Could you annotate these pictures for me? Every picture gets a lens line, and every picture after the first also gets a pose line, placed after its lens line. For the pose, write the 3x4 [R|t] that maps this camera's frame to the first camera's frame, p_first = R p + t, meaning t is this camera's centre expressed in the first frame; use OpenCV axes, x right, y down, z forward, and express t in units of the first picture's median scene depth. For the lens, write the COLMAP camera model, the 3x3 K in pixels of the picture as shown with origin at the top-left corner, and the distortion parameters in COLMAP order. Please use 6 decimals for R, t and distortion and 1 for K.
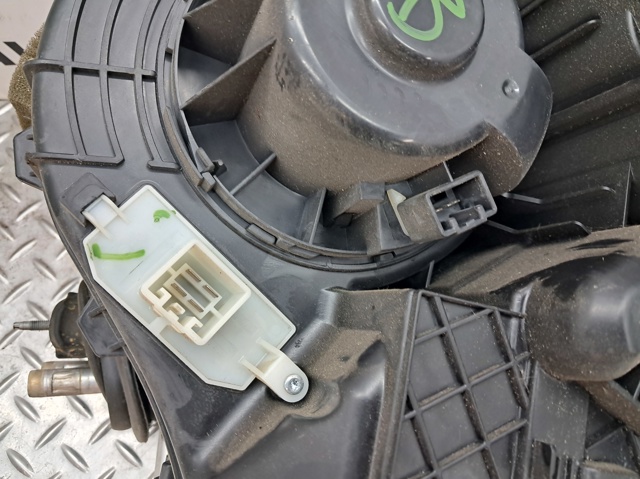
lens RADIAL K [[510.6, 0, 320.0], [0, 510.6, 209.3], [0, 0, 1]] dist [-0.001518, 0.001455]
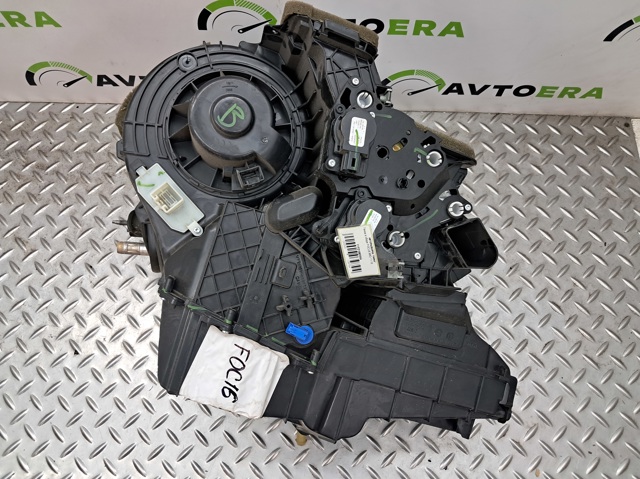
lens RADIAL K [[510.6, 0, 320.0], [0, 510.6, 209.3], [0, 0, 1]] dist [-0.001518, 0.001455]
pose [[0.985840, 0.074888, -0.150039, 1.078623], [-0.067067, 0.996145, 0.056537, -0.009874], [0.153694, -0.045674, 0.987062, -1.832129]]
